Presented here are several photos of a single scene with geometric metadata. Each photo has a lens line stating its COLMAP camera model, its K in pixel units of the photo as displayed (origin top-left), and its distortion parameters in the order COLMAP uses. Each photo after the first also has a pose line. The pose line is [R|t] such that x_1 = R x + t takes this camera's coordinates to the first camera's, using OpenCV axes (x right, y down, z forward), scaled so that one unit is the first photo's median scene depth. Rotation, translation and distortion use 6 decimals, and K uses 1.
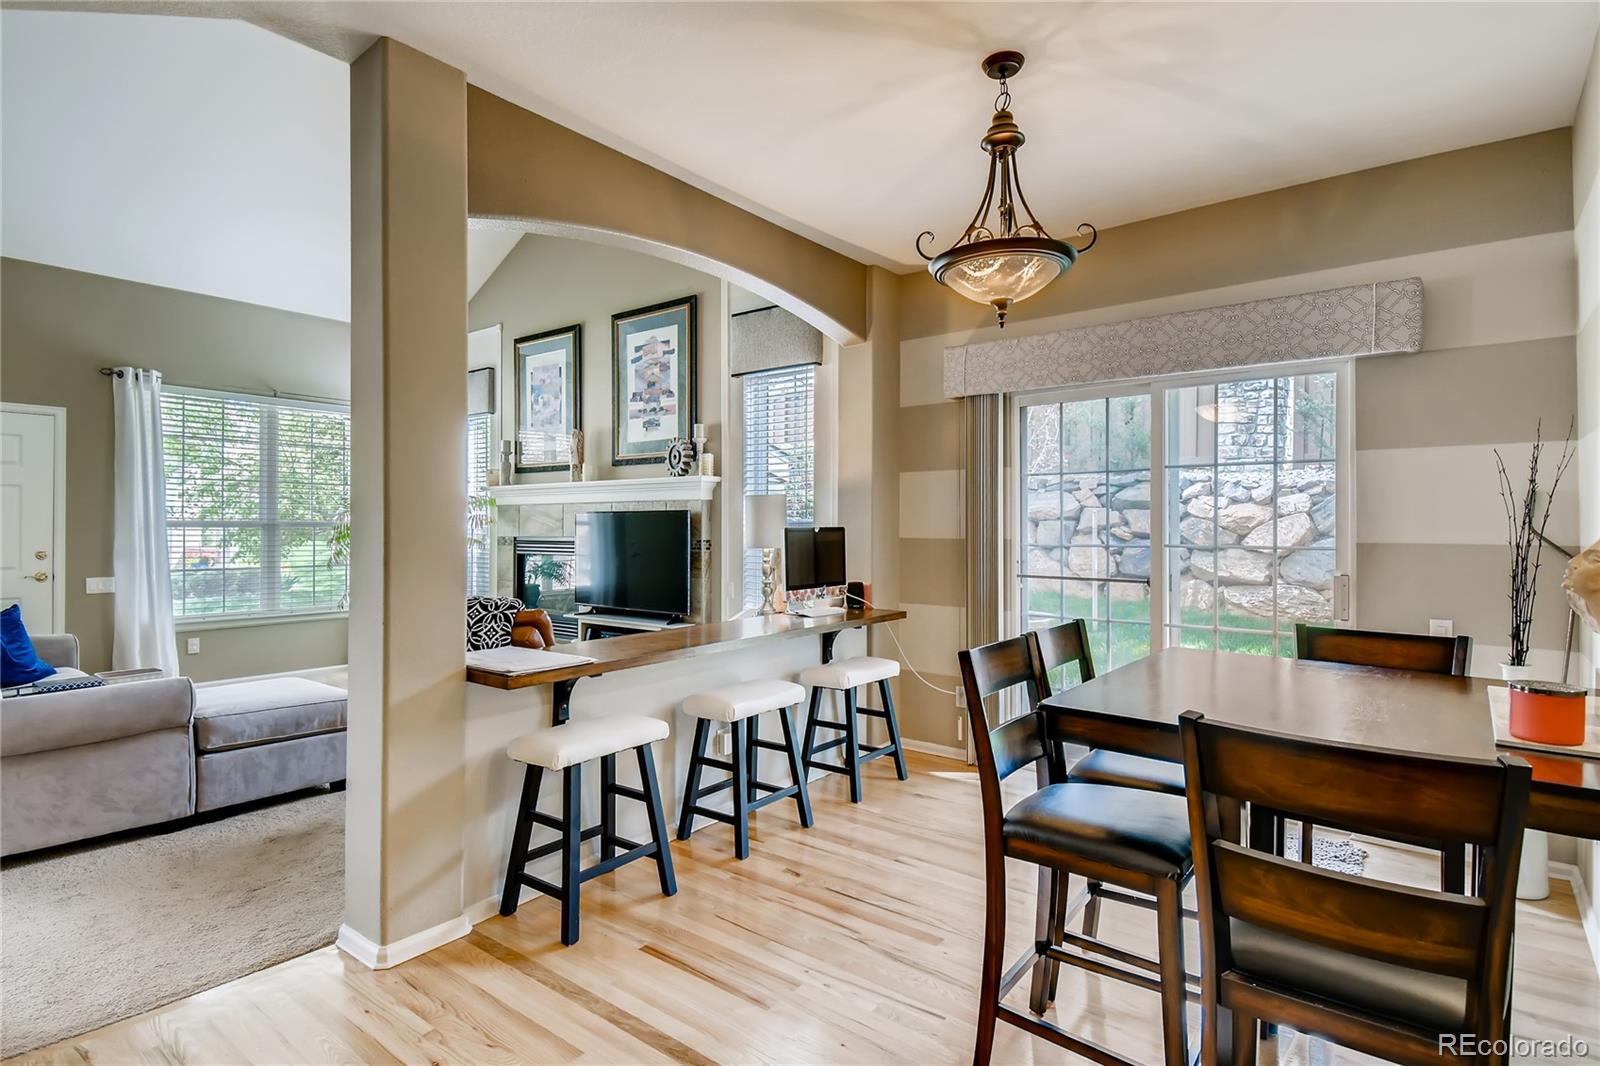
lens RADIAL K [[809.7, 0, 796.2], [0, 809.7, 527.1], [0, 0, 1]] dist [0.061385, -0.046432]
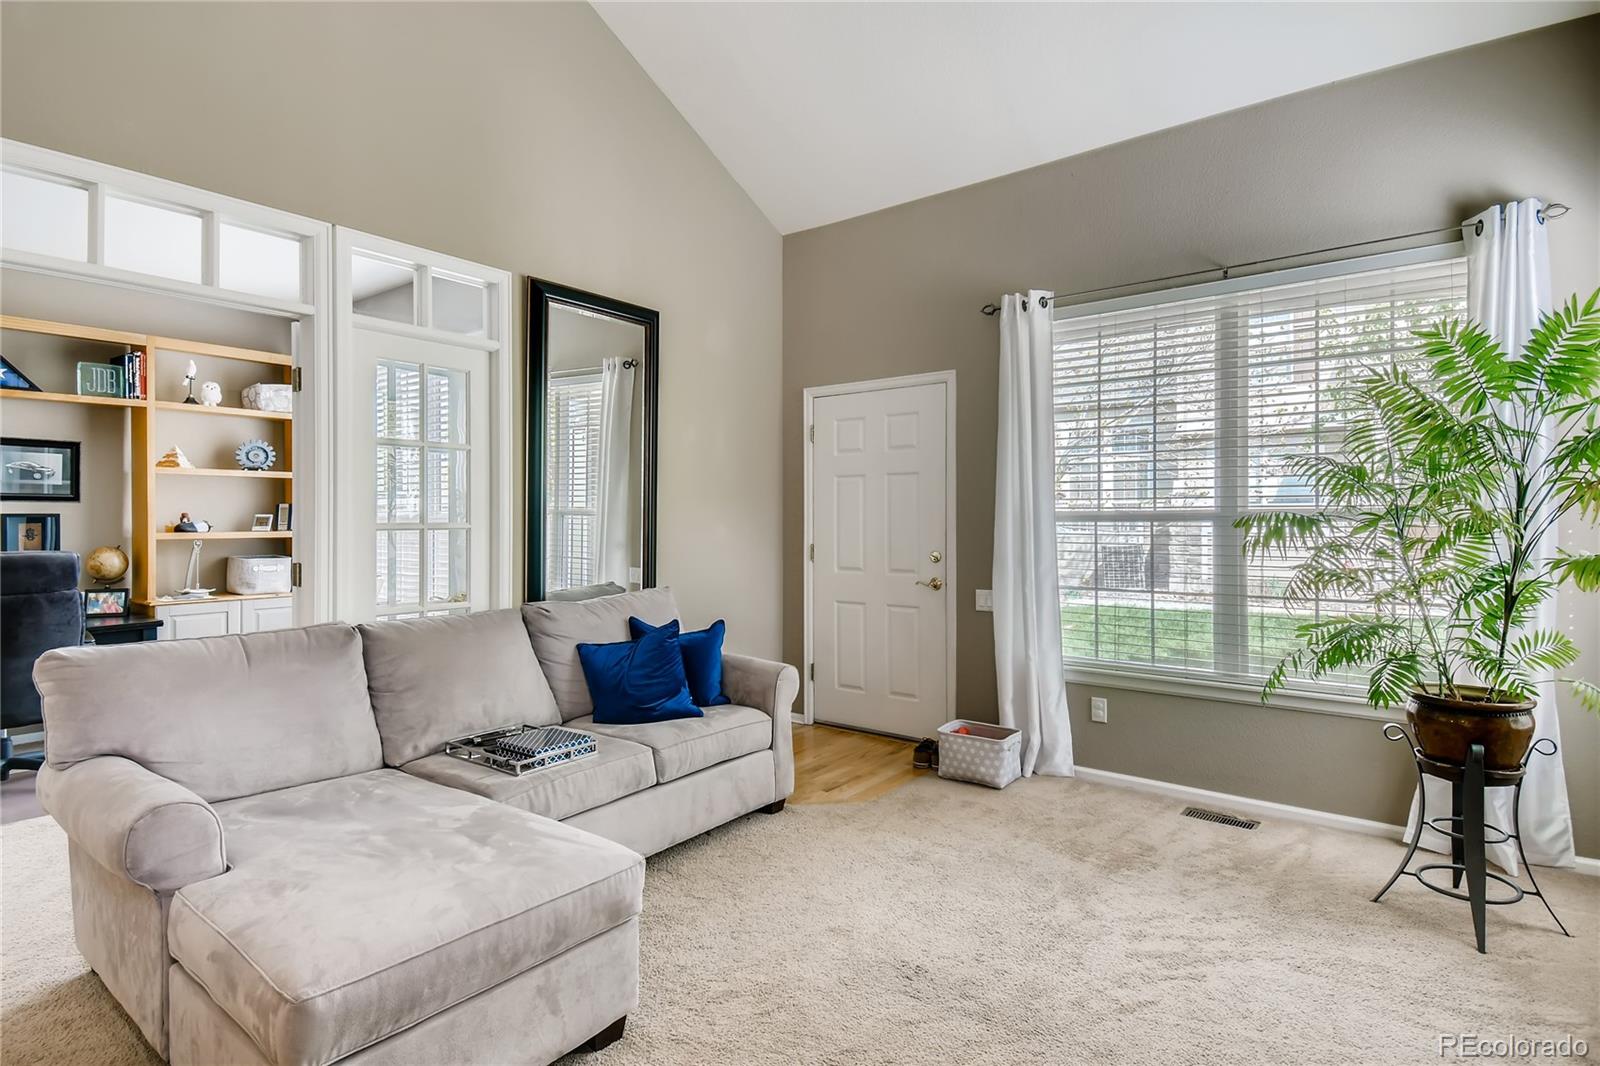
lens RADIAL K [[817.0, 0, 792.7], [0, 817.0, 517.5], [0, 0, 1]] dist [0.059591, -0.043739]
pose [[-0.001351, -0.004131, -0.999991, -0.108047], [0.006569, 0.999970, -0.004139, -0.002437], [0.999978, -0.006575, -0.001323, 0.840997]]
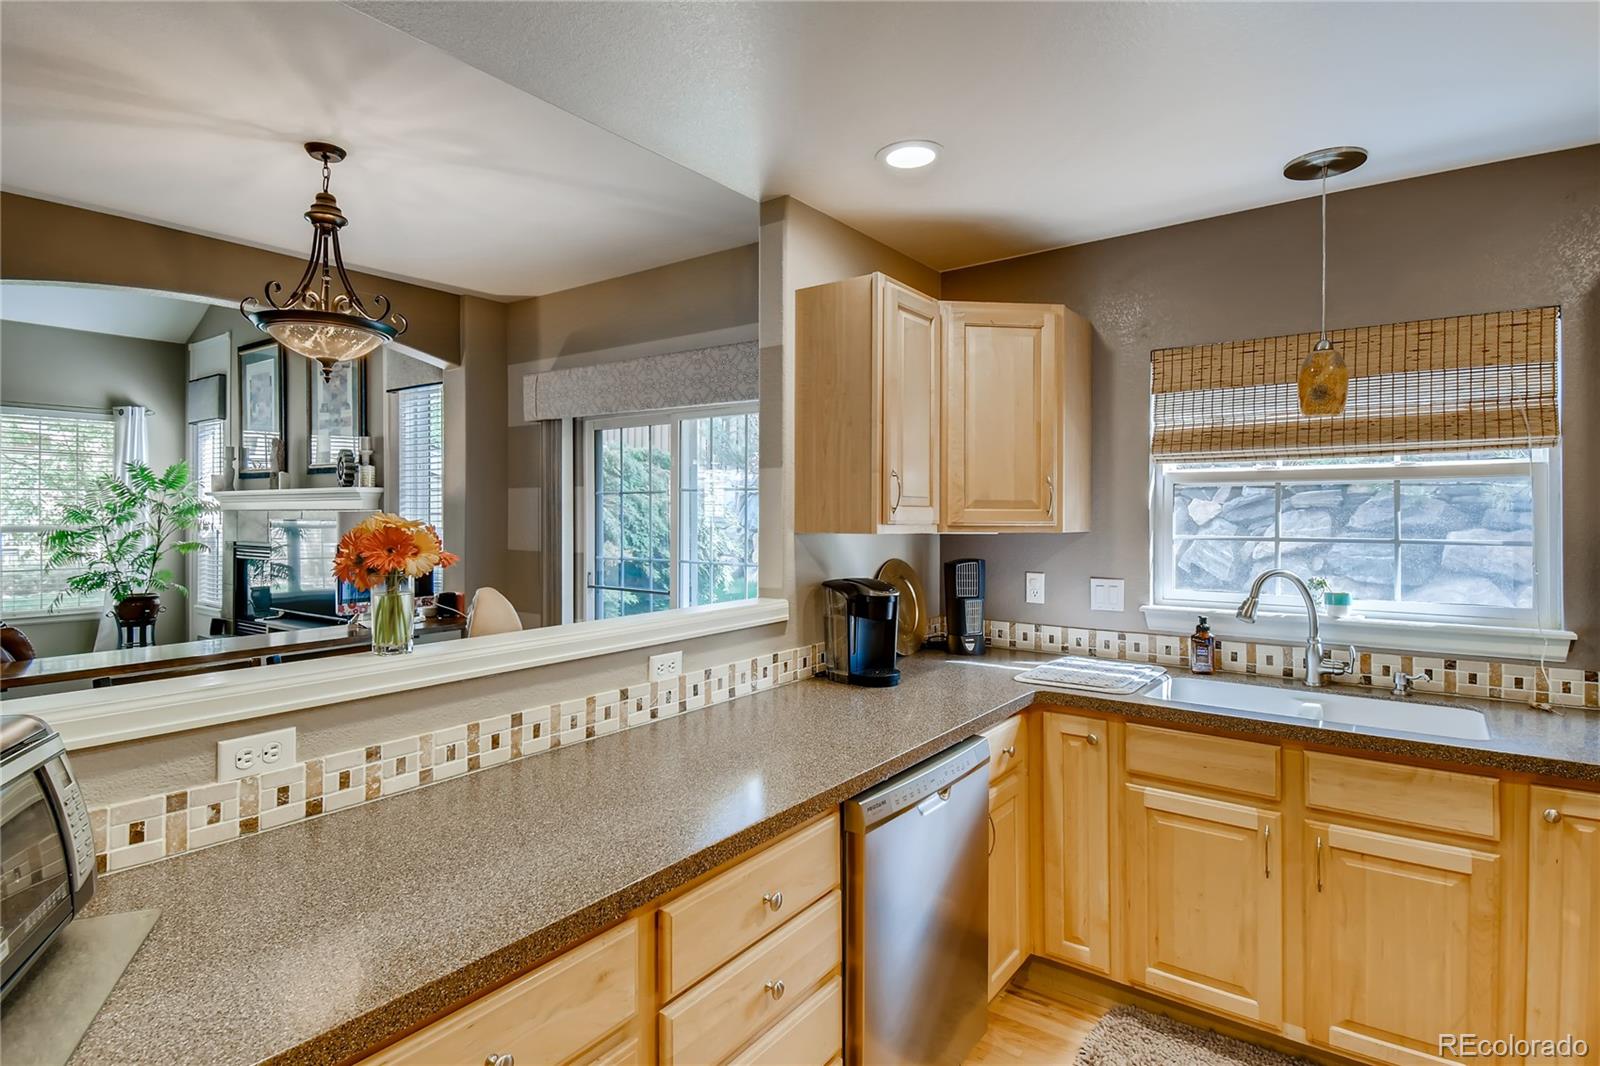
lens RADIAL K [[817.0, 0, 792.7], [0, 817.0, 517.5], [0, 0, 1]] dist [0.059591, -0.043739]
pose [[0.999387, -0.000944, 0.034997, 0.376473], [0.000710, 0.999977, 0.006684, -0.029180], [-0.035003, -0.006655, 0.999365, -0.075194]]
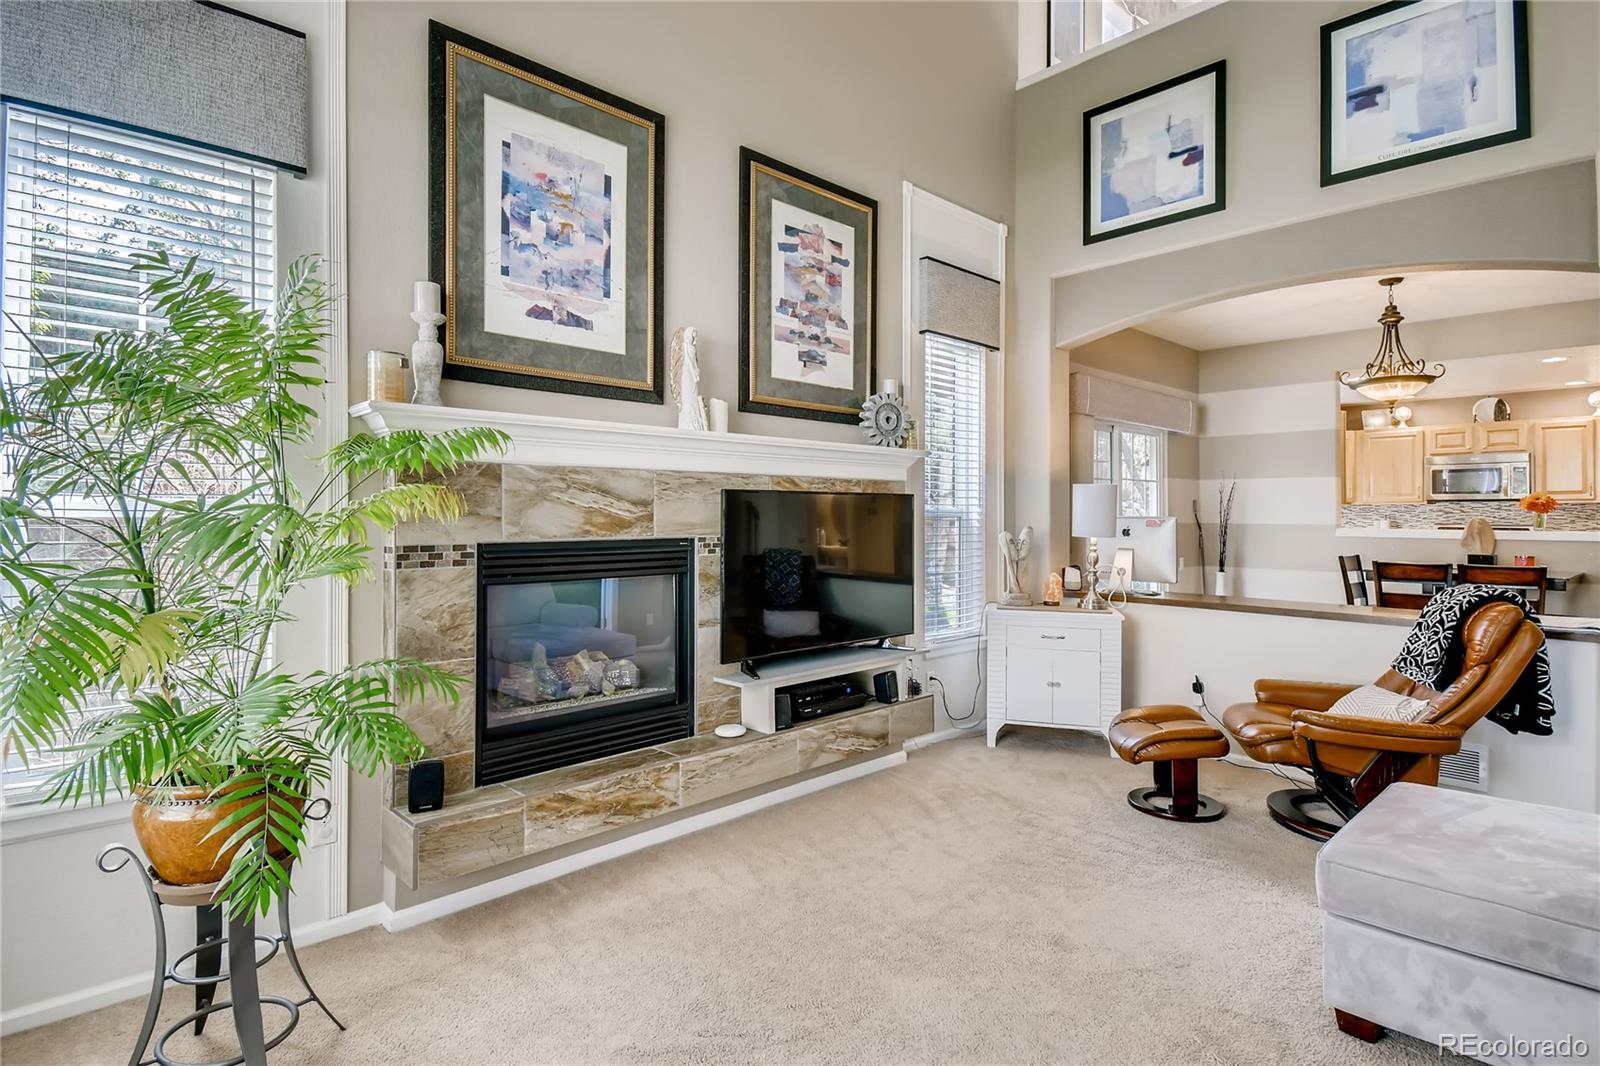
lens RADIAL K [[817.0, 0, 792.7], [0, 817.0, 517.5], [0, 0, 1]] dist [0.059591, -0.043739]
pose [[0.138754, -0.001399, 0.990326, -0.854288], [0.002235, 0.999997, 0.001100, -0.000099], [-0.990324, 0.002061, 0.138757, 0.950448]]
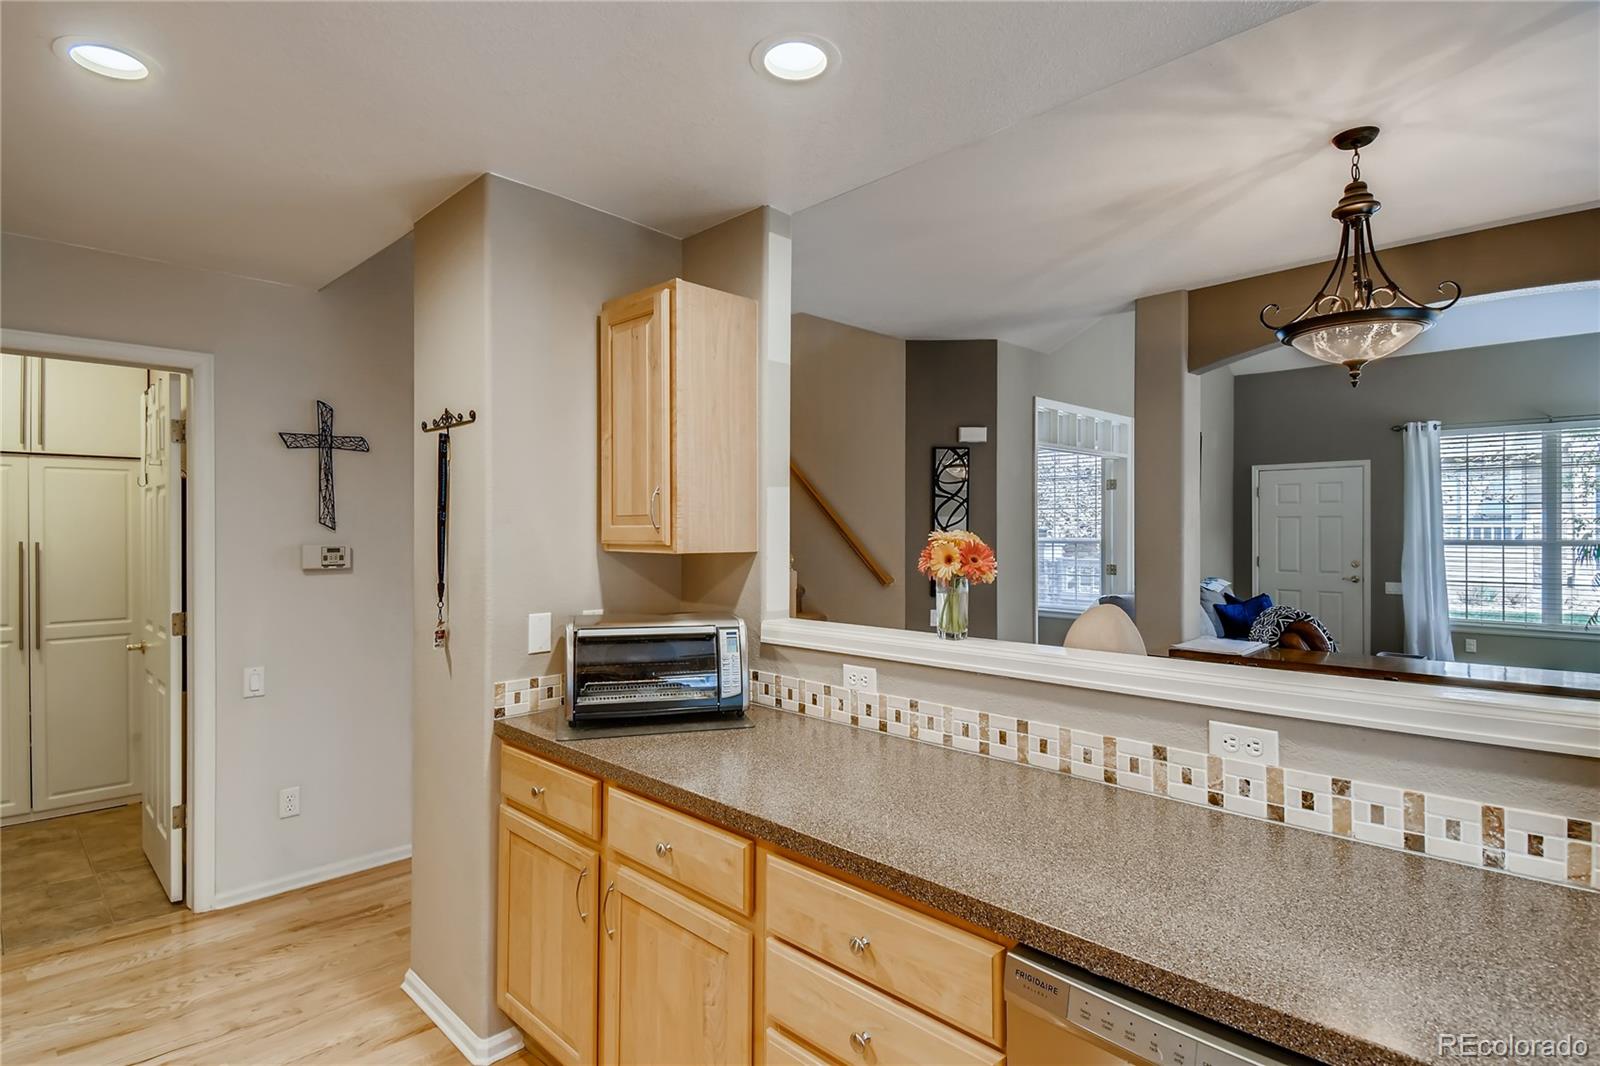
lens RADIAL K [[809.7, 0, 796.2], [0, 809.7, 527.1], [0, 0, 1]] dist [0.061385, -0.046432]
pose [[-0.105794, -0.003207, -0.994383, 0.606788], [0.003709, 0.999987, -0.003619, -0.028633], [0.994381, -0.004072, -0.105781, 0.177526]]
